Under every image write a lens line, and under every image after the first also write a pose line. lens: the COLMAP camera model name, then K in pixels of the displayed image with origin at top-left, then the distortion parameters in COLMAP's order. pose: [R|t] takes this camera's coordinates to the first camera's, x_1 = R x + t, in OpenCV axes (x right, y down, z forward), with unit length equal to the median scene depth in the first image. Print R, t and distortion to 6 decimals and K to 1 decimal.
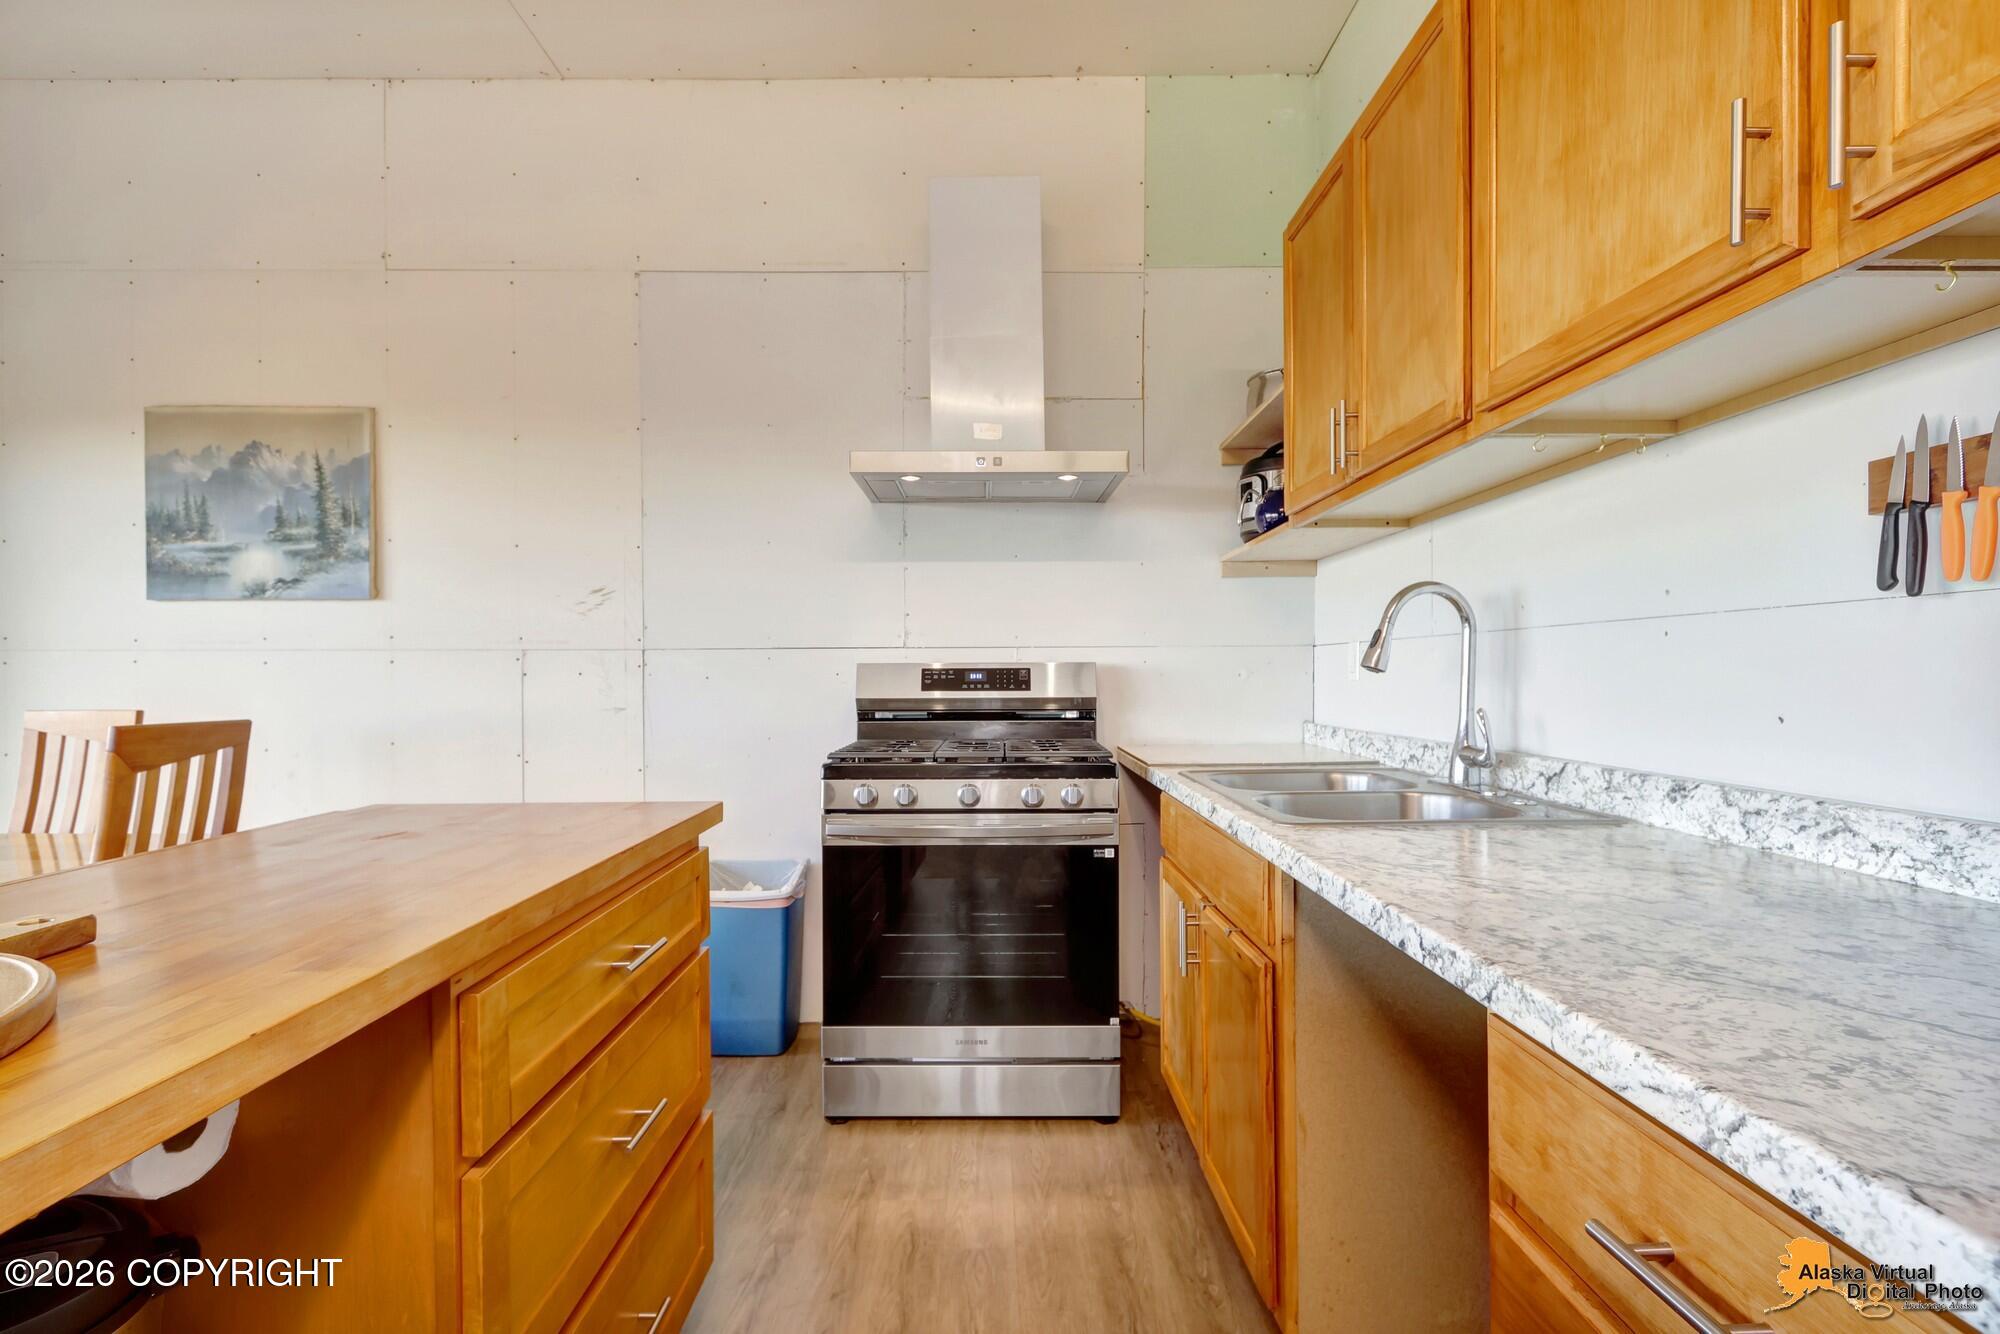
lens RADIAL K [[946.1, 0, 988.2], [0, 946.1, 678.2], [0, 0, 1]] dist [0.002551, -0.001717]
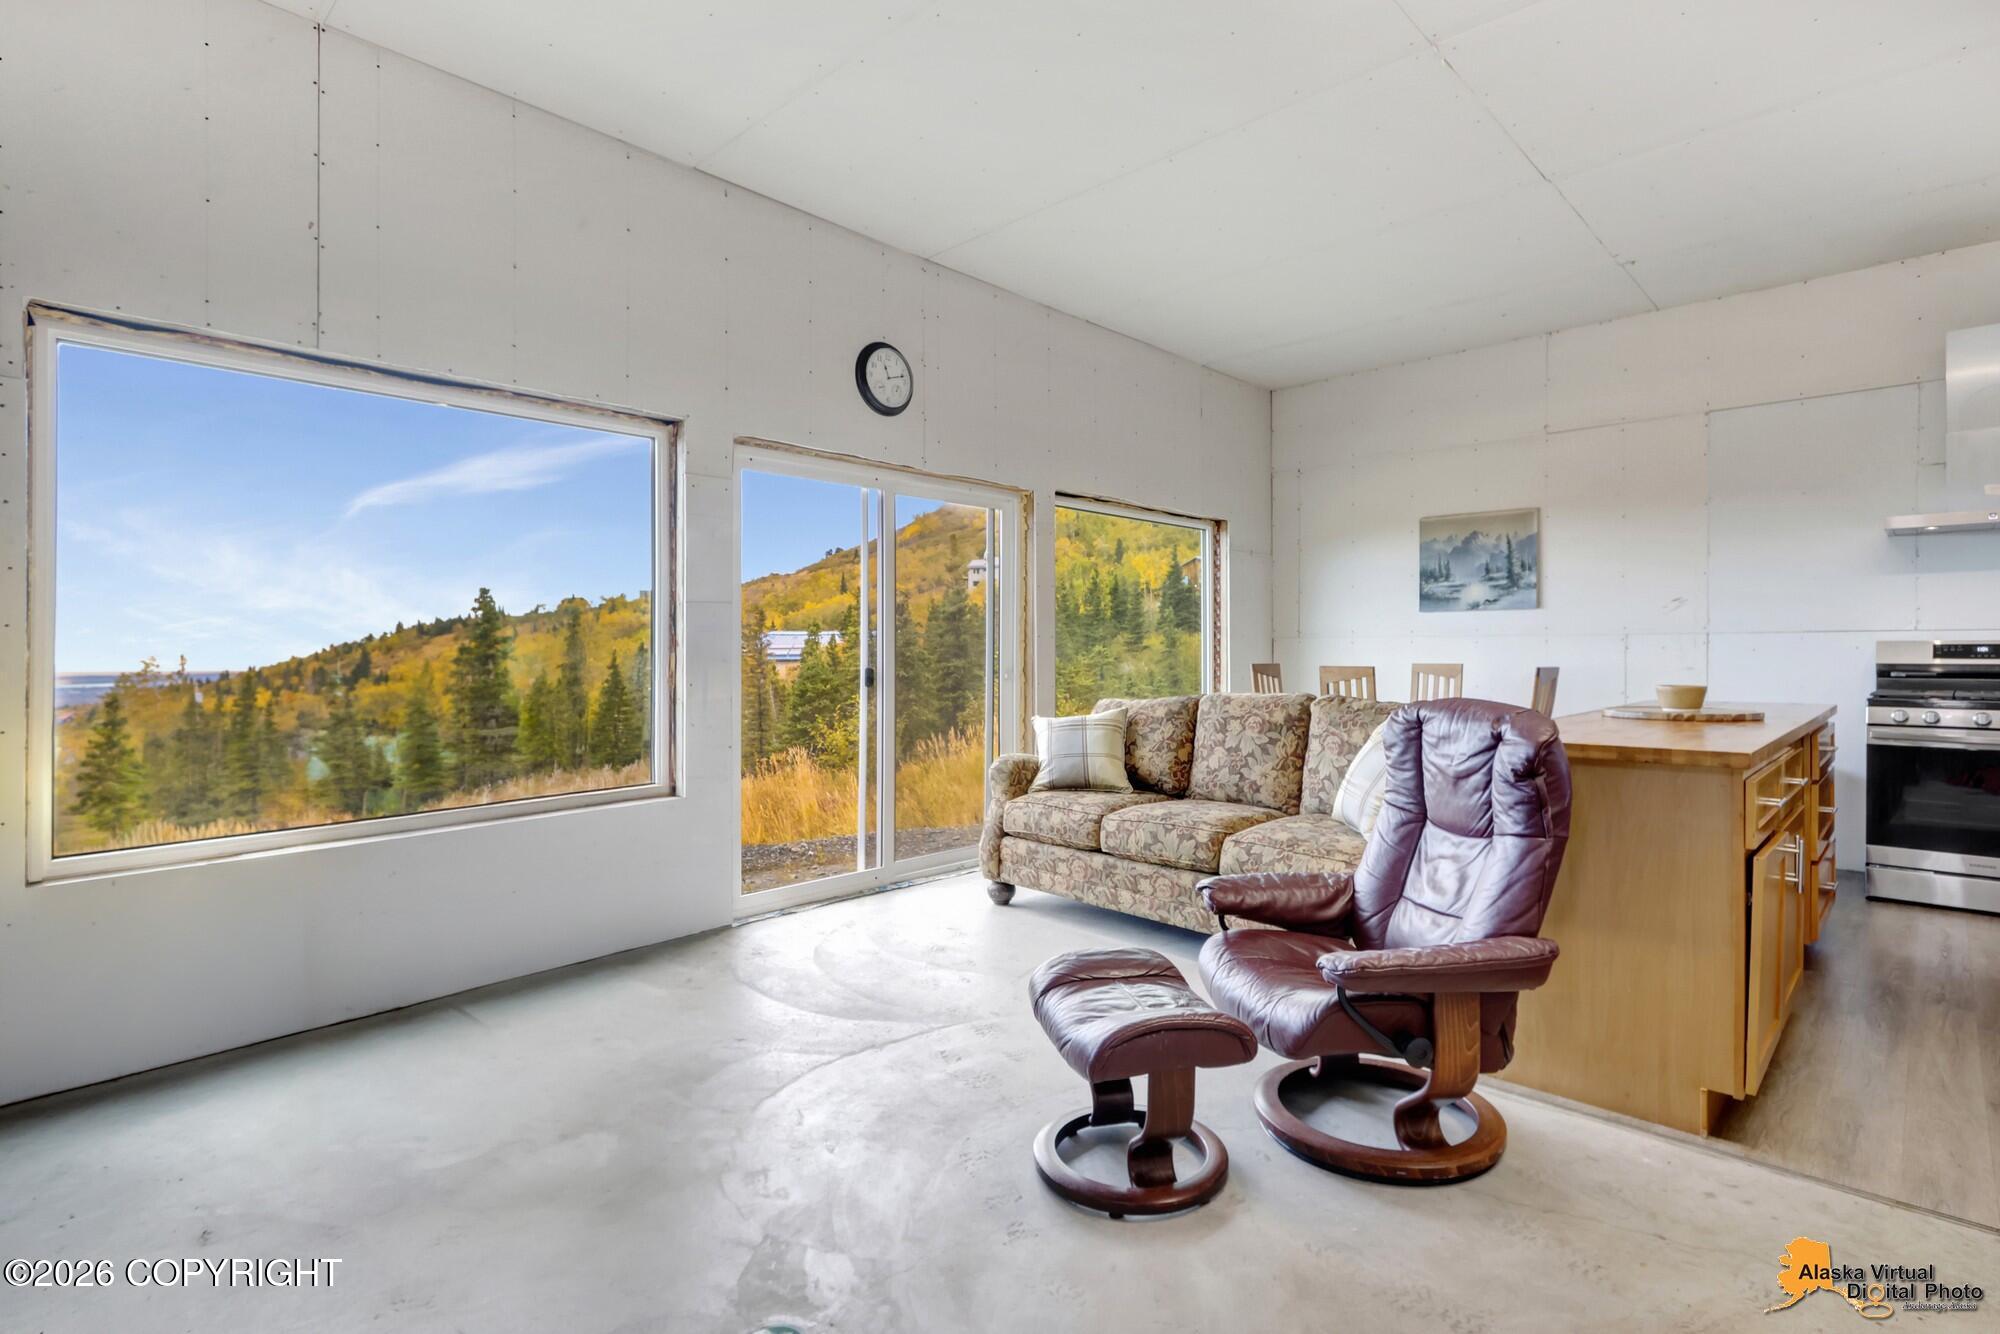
lens RADIAL K [[969.9, 0, 1016.3], [0, 969.9, 662.2], [0, 0, 1]] dist [-0.001595, -0.000962]
pose [[0.725684, 0.010079, -0.687955, -0.084842], [-0.004452, 0.999941, 0.009953, 0.012172], [0.688014, -0.004160, 0.725685, -1.414446]]
